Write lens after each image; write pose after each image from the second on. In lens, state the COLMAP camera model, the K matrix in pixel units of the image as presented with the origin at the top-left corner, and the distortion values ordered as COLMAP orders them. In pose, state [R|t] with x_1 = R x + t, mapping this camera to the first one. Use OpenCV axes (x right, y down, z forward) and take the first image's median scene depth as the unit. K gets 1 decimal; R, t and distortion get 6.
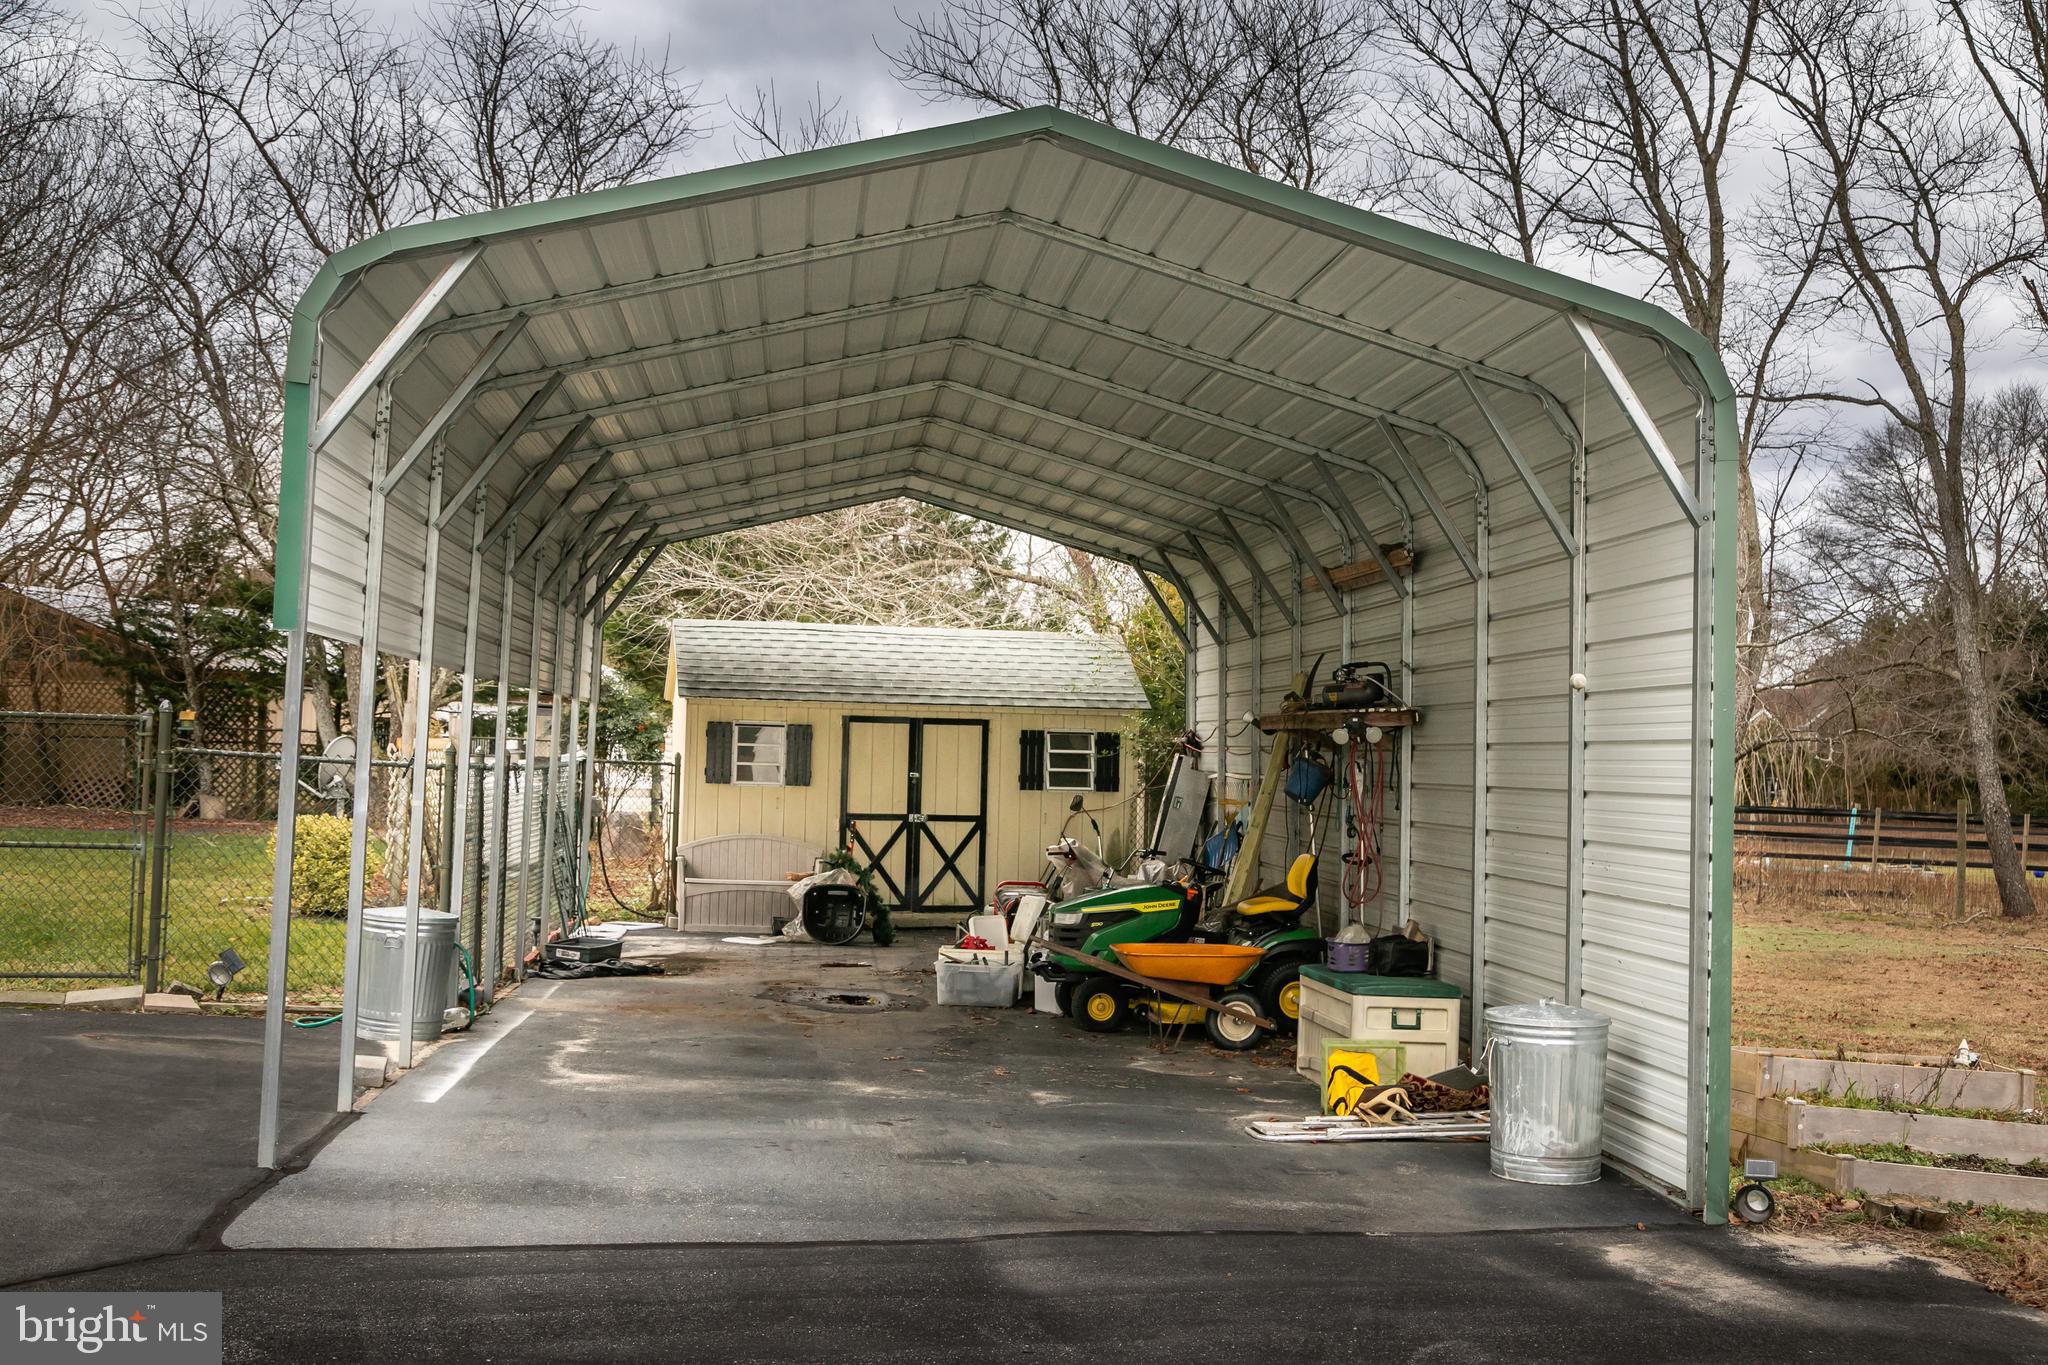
lens RADIAL K [[2471.0, 0, 1024.0], [0, 2471.0, 682.5], [0, 0, 1]] dist [-0.000810, -0.001291]
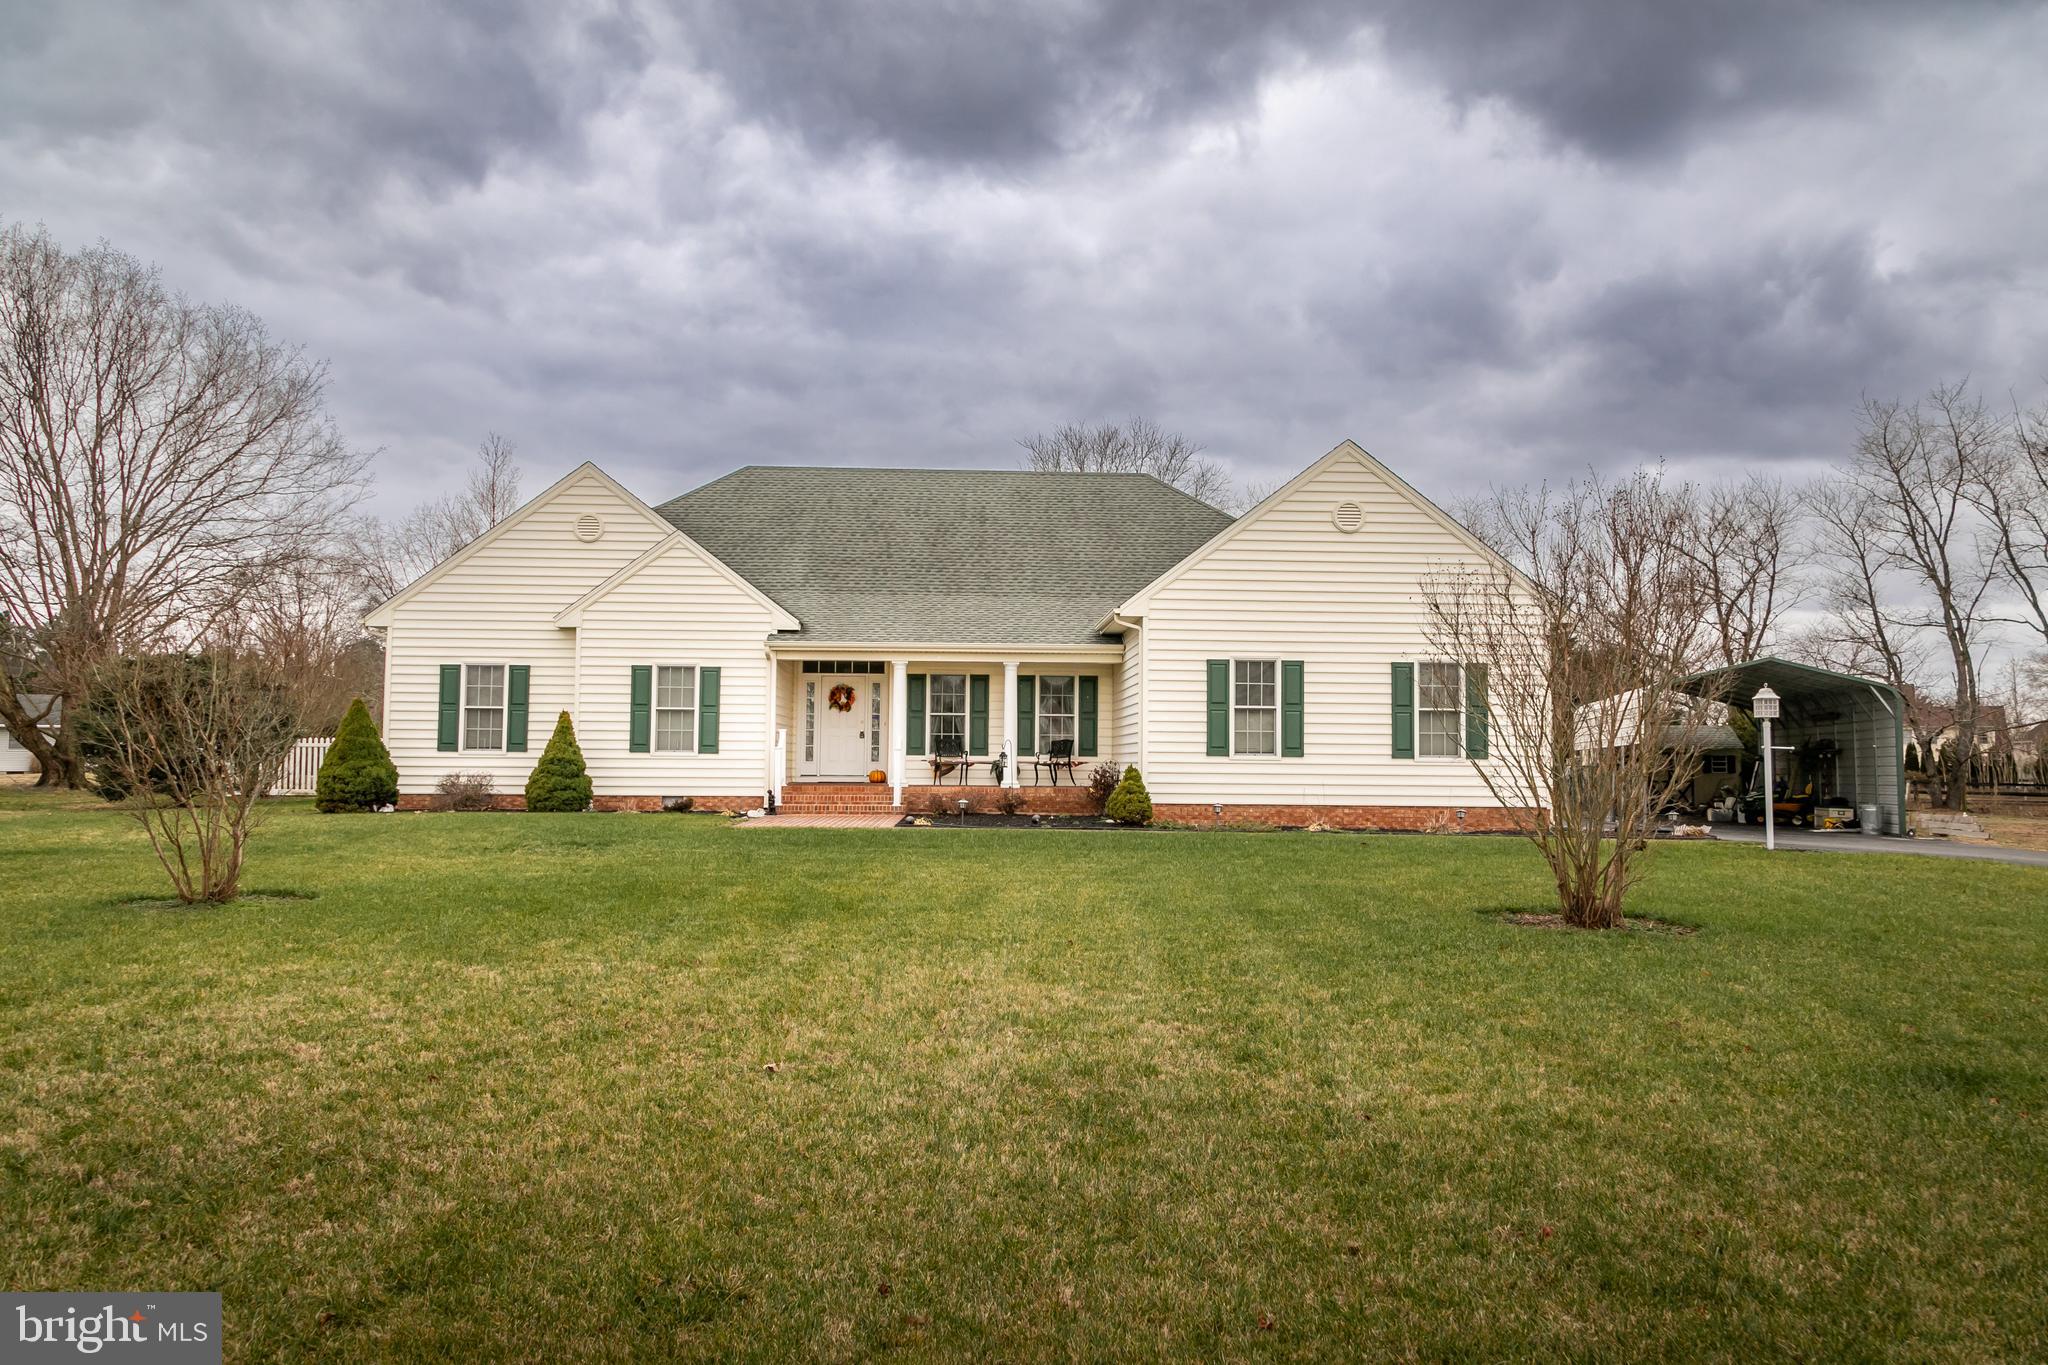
lens RADIAL K [[1433.7, 0, 1024.0], [0, 1433.7, 682.5], [0, 0, 1]] dist [0.013847, -0.000552]
pose [[0.940295, -0.041928, -0.337769, -0.237922], [0.030626, 0.998781, -0.038723, -0.037956], [0.338981, 0.026067, 0.940432, -1.355922]]
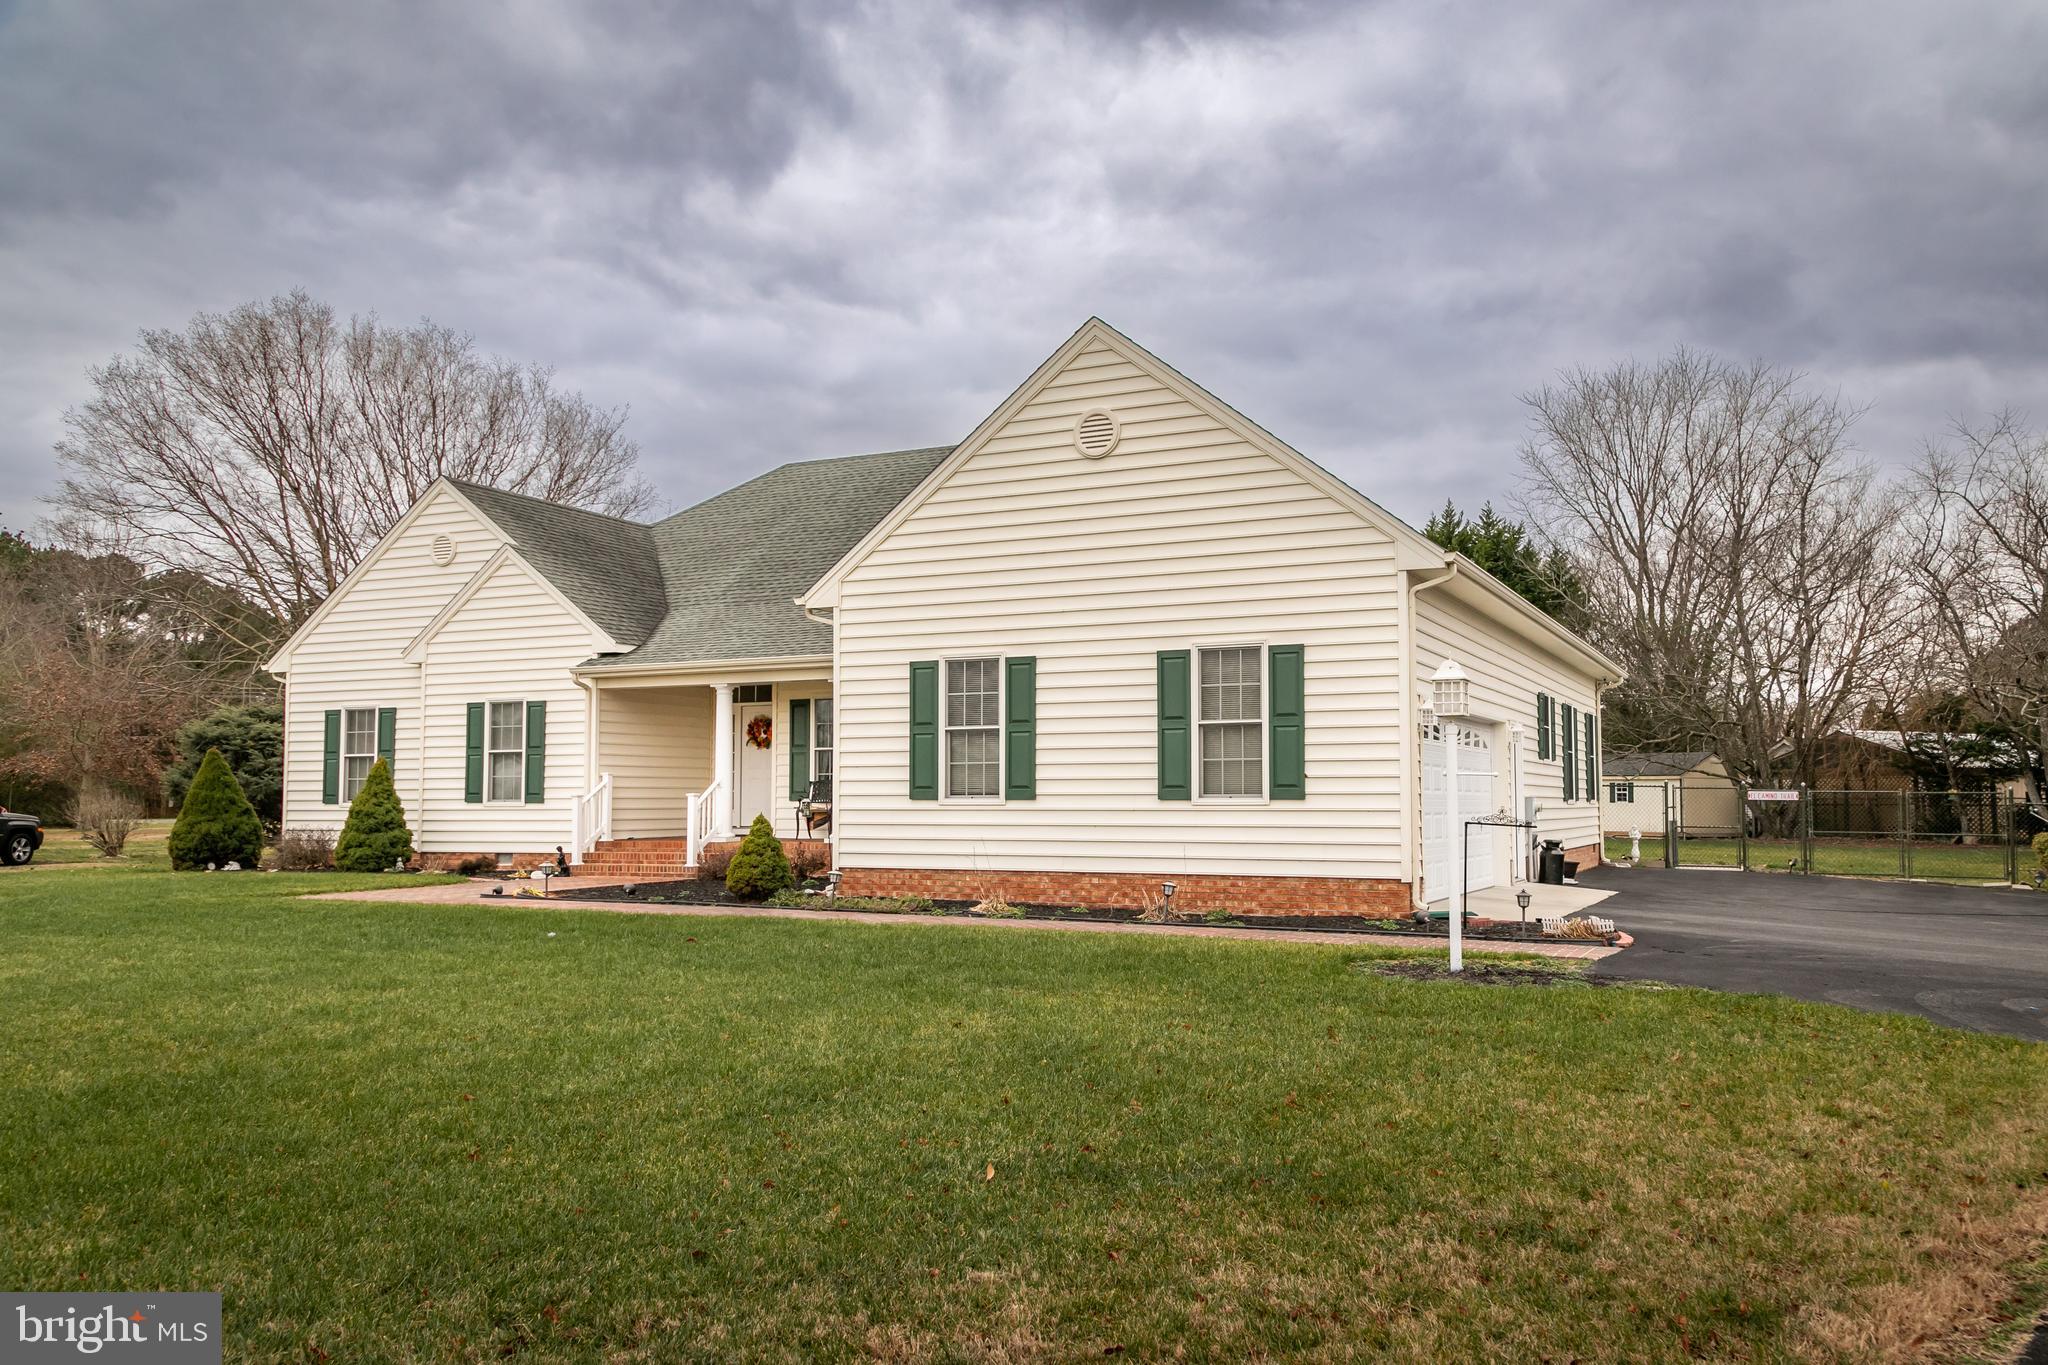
lens RADIAL K [[1619.9, 0, 1030.3], [0, 1619.9, 781.6], [0, 0, 1]] dist [0.006275, 0.001302]
pose [[0.661610, -0.043164, -0.748605, 0.201822], [0.047422, 0.998752, -0.015677, -0.013947], [0.748348, -0.025129, 0.662831, -0.815236]]
